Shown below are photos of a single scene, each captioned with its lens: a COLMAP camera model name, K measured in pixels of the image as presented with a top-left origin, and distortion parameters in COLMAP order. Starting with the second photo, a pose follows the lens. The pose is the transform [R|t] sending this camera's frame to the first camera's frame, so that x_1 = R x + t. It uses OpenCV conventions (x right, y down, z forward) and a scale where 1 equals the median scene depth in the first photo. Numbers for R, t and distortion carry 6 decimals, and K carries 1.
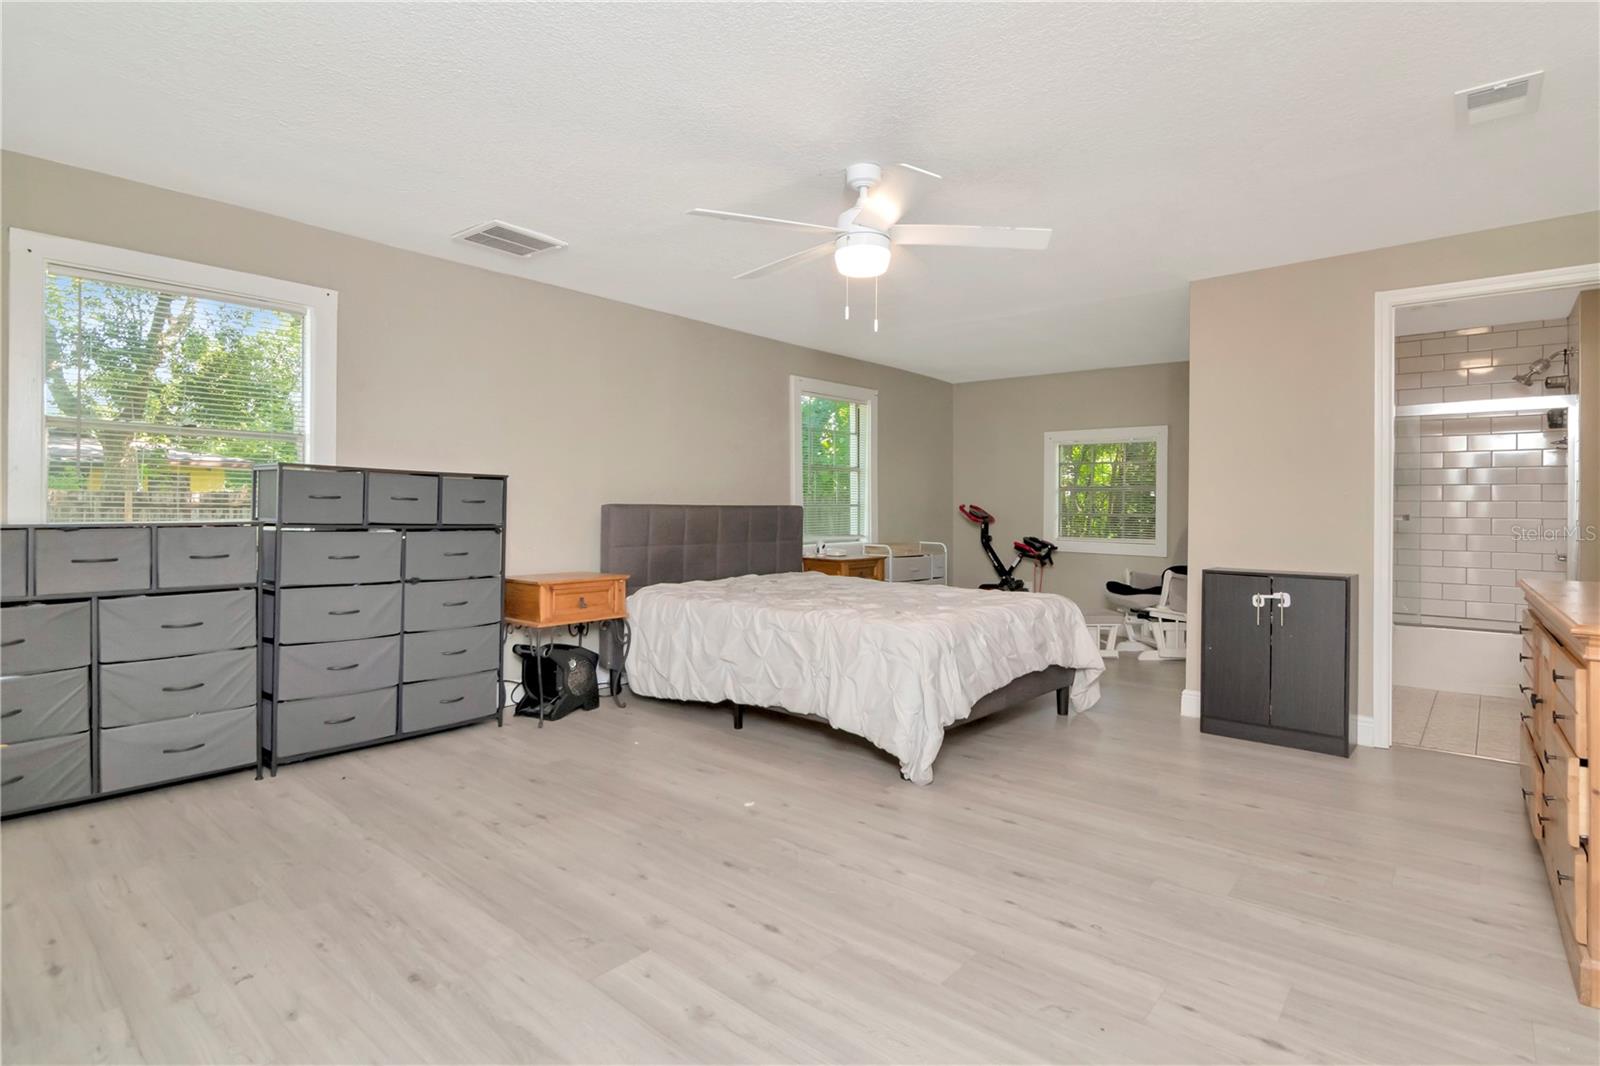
lens RADIAL K [[781.3, 0, 827.5], [0, 781.3, 522.7], [0, 0, 1]] dist [0.014901, -0.022274]
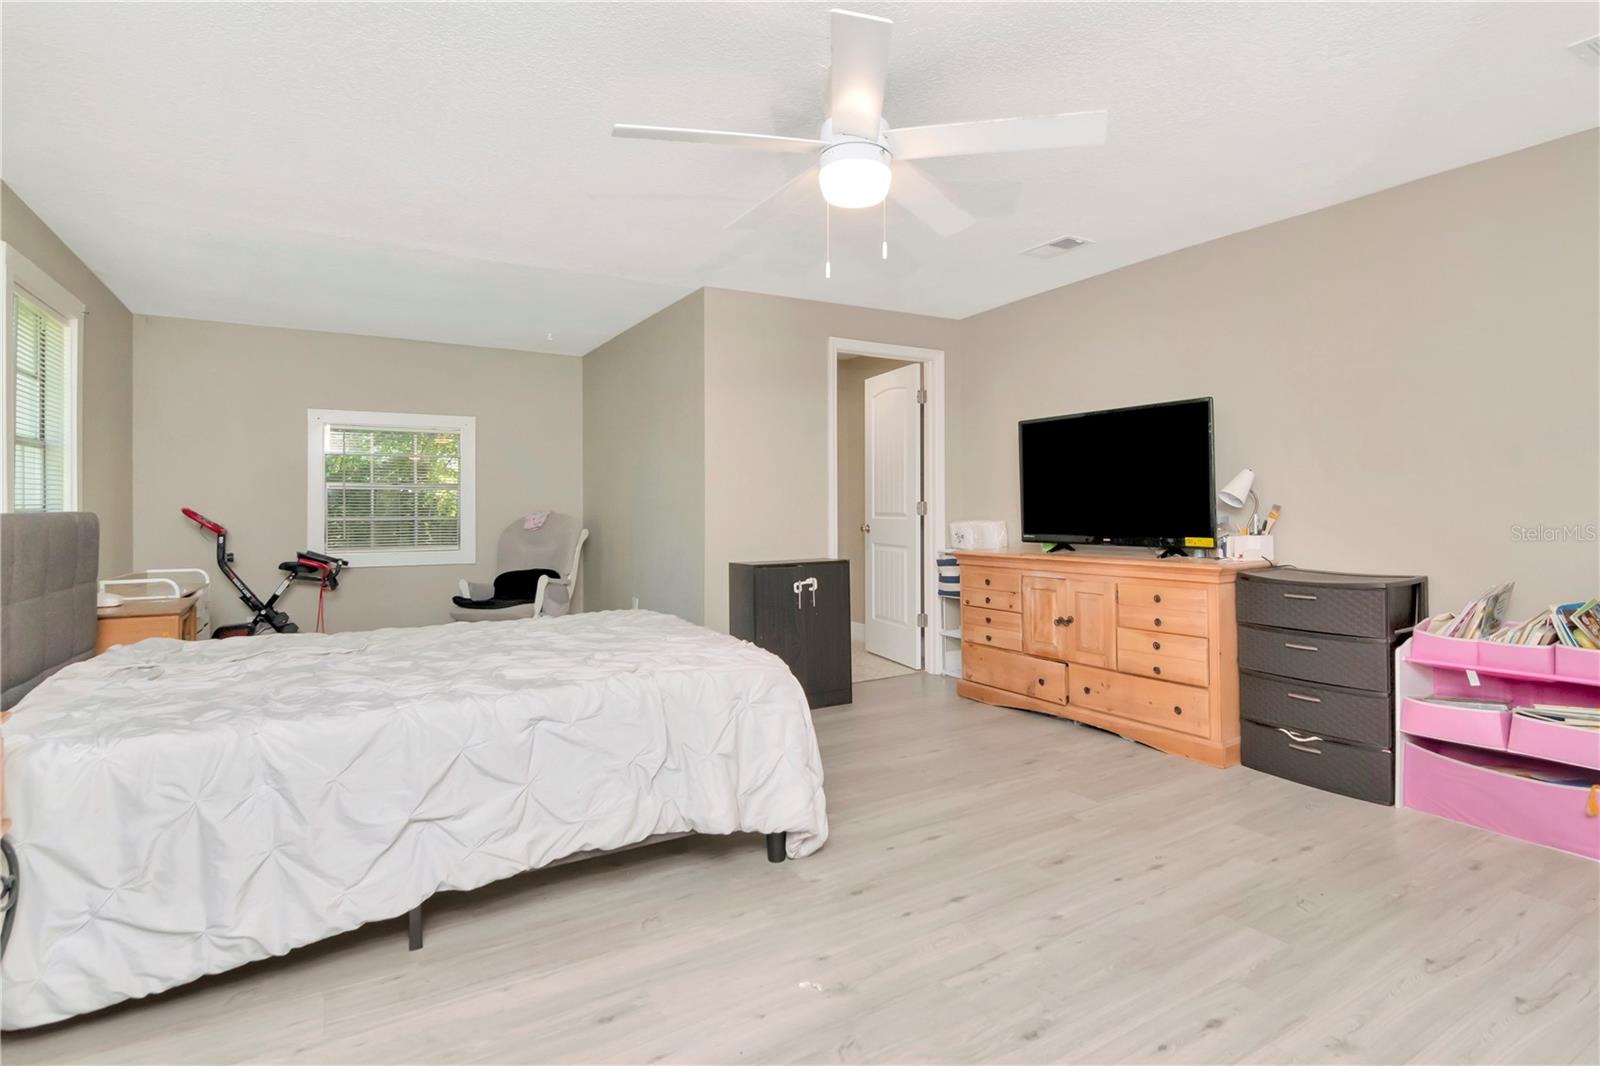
lens RADIAL K [[781.3, 0, 827.5], [0, 781.3, 522.7], [0, 0, 1]] dist [0.014901, -0.022274]
pose [[0.333911, -0.031180, 0.942089, -0.513580], [0.030363, 0.999290, 0.022312, -0.019380], [-0.942115, 0.021154, 0.334621, 0.586151]]
